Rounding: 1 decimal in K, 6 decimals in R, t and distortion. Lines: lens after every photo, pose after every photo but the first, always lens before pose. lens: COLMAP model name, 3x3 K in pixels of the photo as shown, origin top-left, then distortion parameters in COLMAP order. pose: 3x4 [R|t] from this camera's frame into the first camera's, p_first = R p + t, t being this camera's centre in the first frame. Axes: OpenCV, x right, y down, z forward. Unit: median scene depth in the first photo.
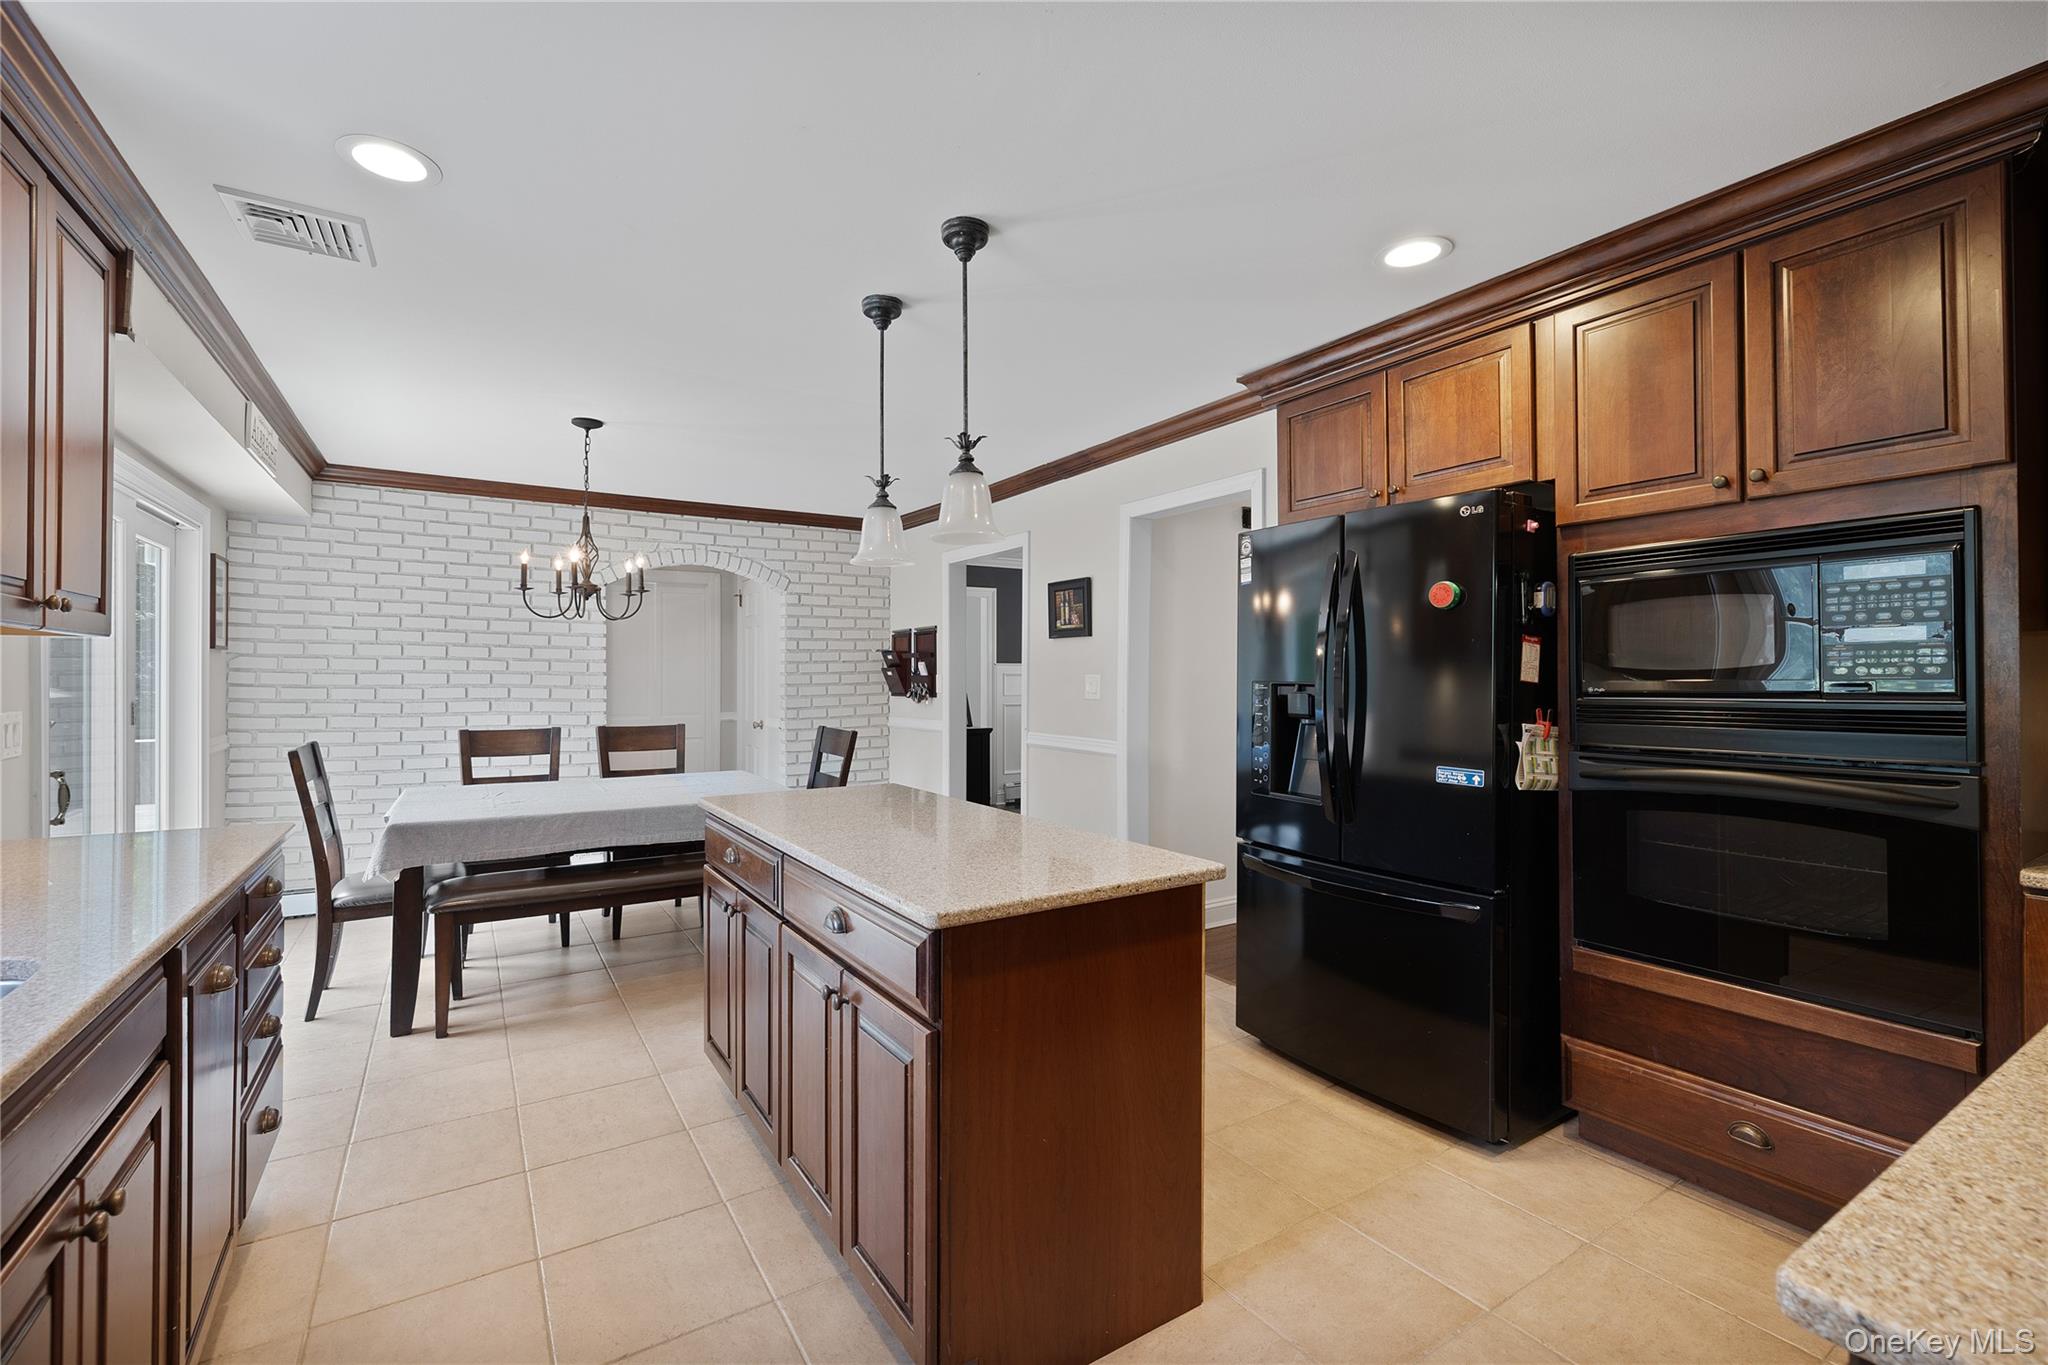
lens RADIAL K [[873.9, 0, 1019.0], [0, 873.9, 677.8], [0, 0, 1]] dist [0.003540, 0.000818]
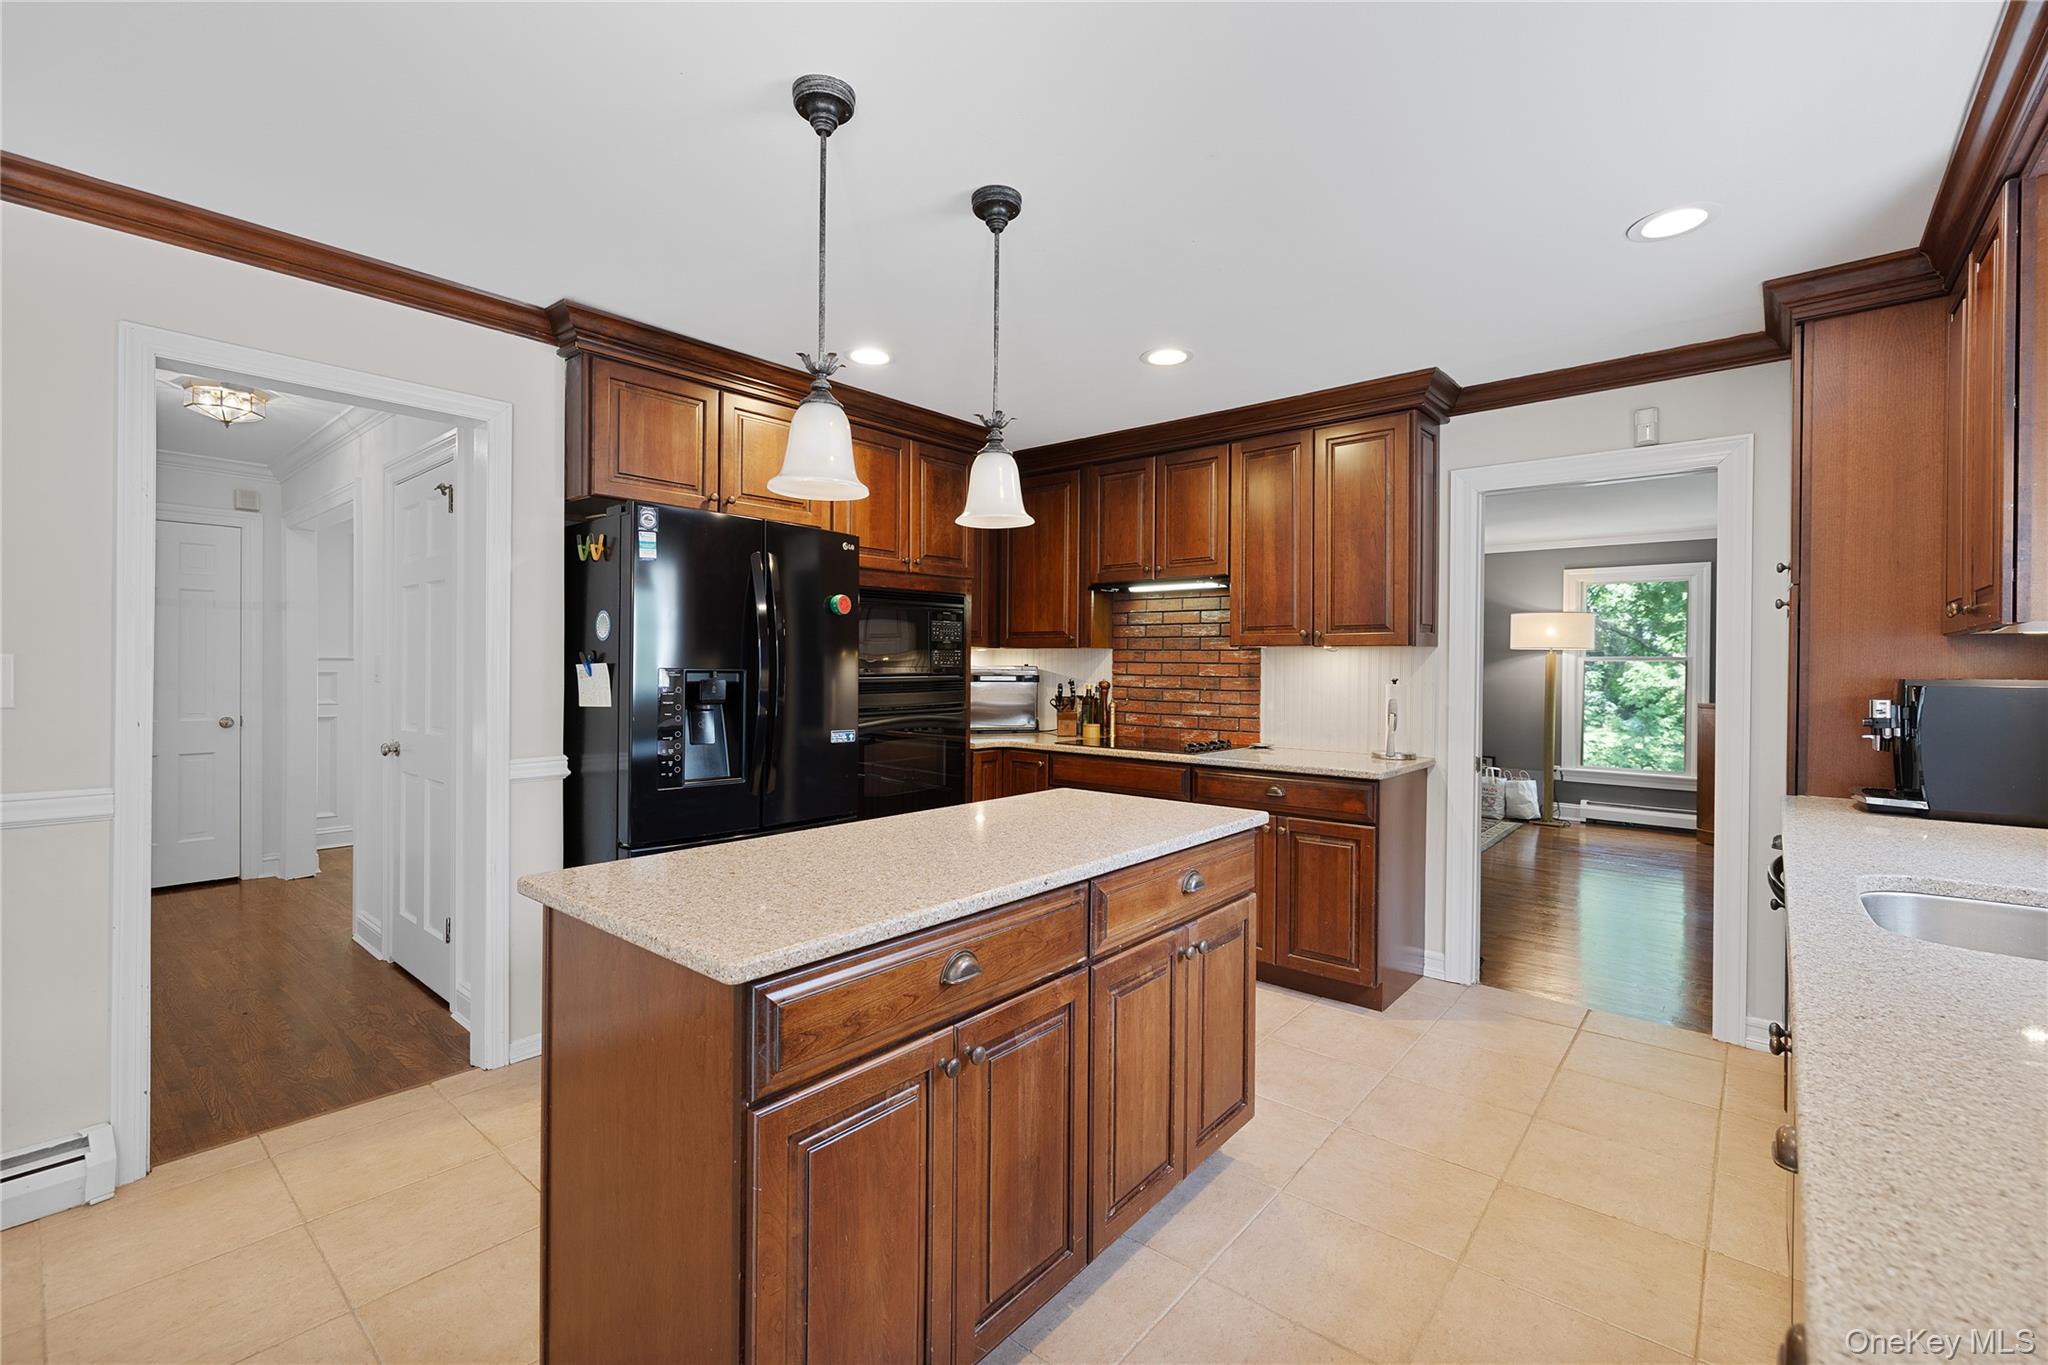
lens RADIAL K [[873.9, 0, 1037.9], [0, 873.9, 671.0], [0, 0, 1]] dist [0.003540, 0.000818]
pose [[-0.312503, -0.013739, 0.949817, -0.722046], [-0.008369, 0.999896, 0.011709, -0.008238], [-0.949880, -0.004290, -0.312585, 0.895786]]
